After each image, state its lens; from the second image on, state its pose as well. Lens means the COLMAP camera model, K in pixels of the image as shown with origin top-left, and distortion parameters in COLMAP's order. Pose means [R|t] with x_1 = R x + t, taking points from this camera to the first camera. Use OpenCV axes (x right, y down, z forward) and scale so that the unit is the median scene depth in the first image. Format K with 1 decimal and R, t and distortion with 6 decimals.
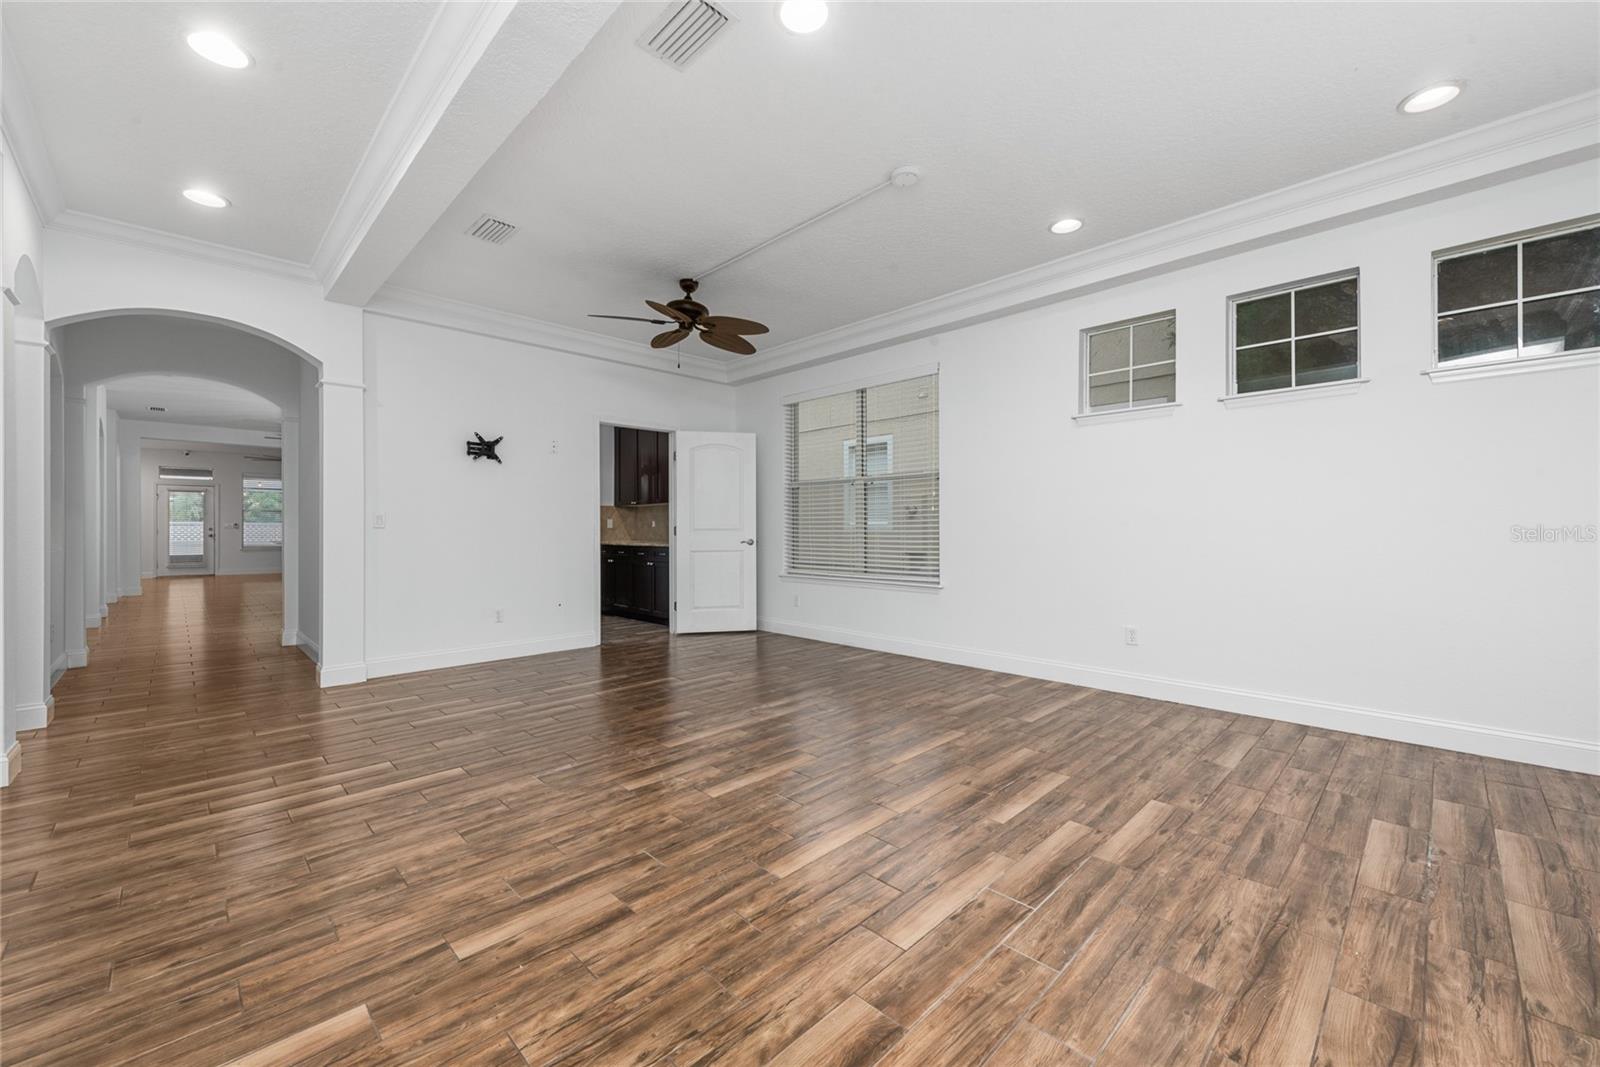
lens RADIAL K [[632.7, 0, 800.0], [0, 632.7, 529.8], [0, 0, 1]] dist [0.016094, 0.000177]
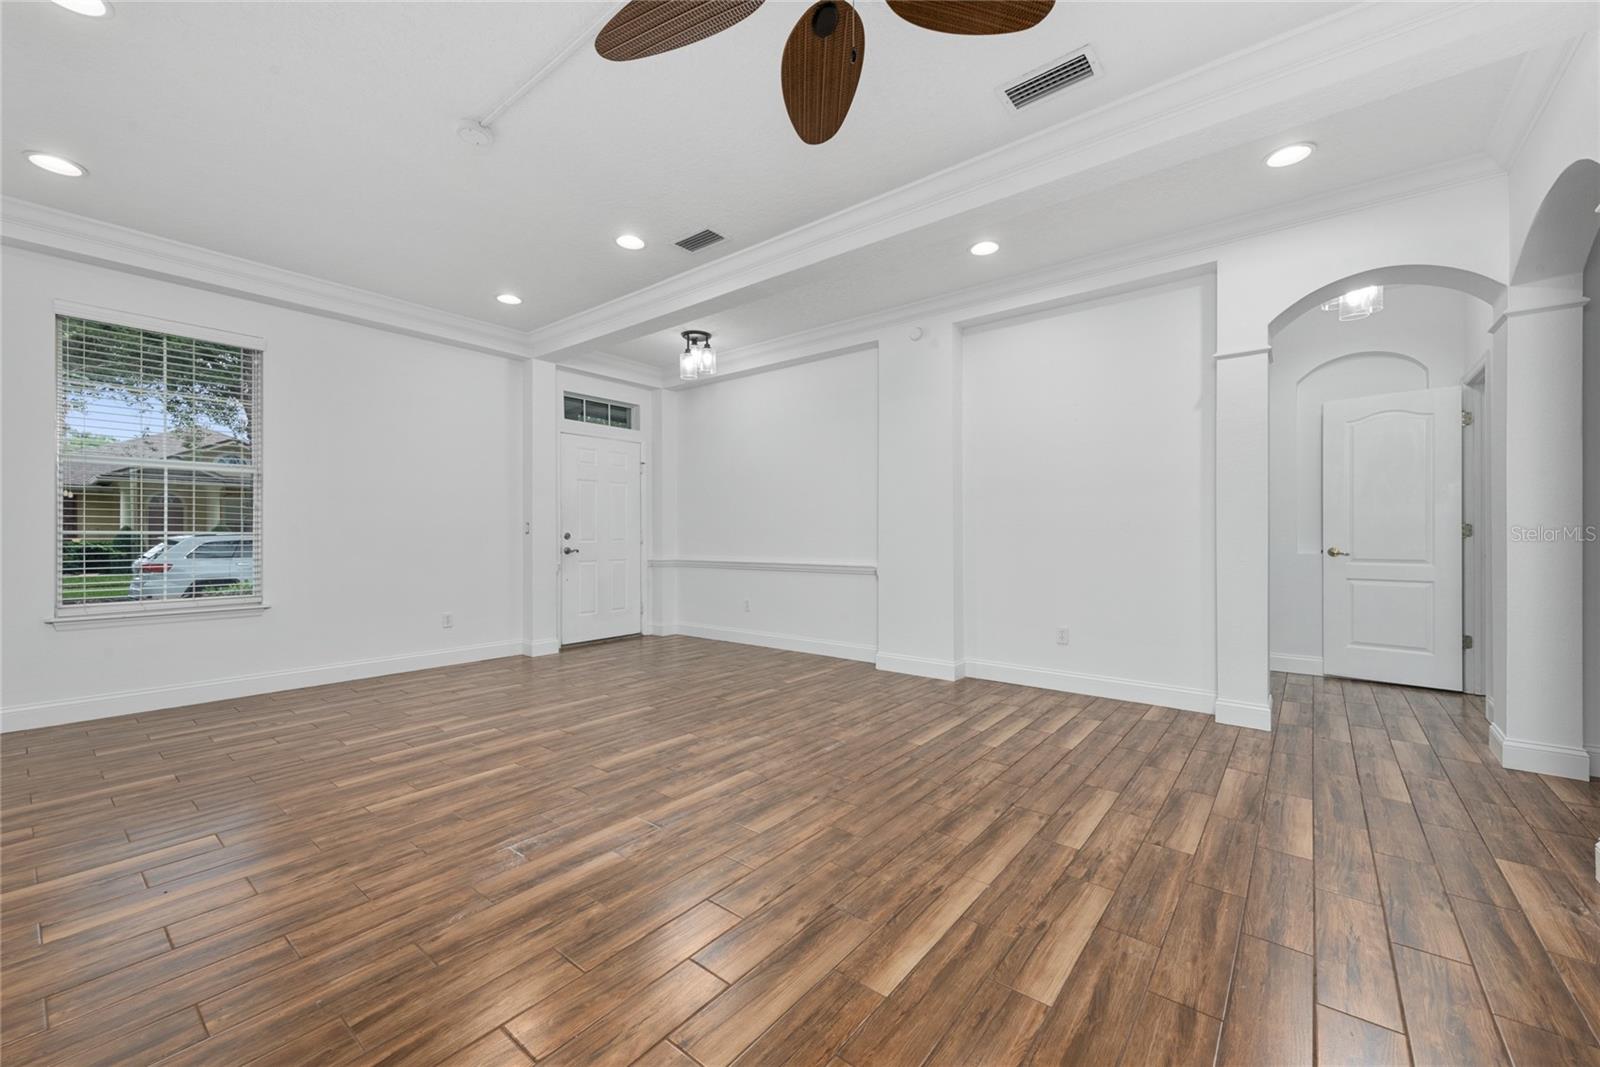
lens RADIAL K [[632.7, 0, 799.7], [0, 632.7, 530.9], [0, 0, 1]] dist [0.016094, 0.000177]
pose [[-0.993737, 0.002748, -0.111711, -0.202244], [0.002757, 0.999996, 0.000069, -0.009641], [0.111710, -0.000240, -0.993741, 2.185388]]
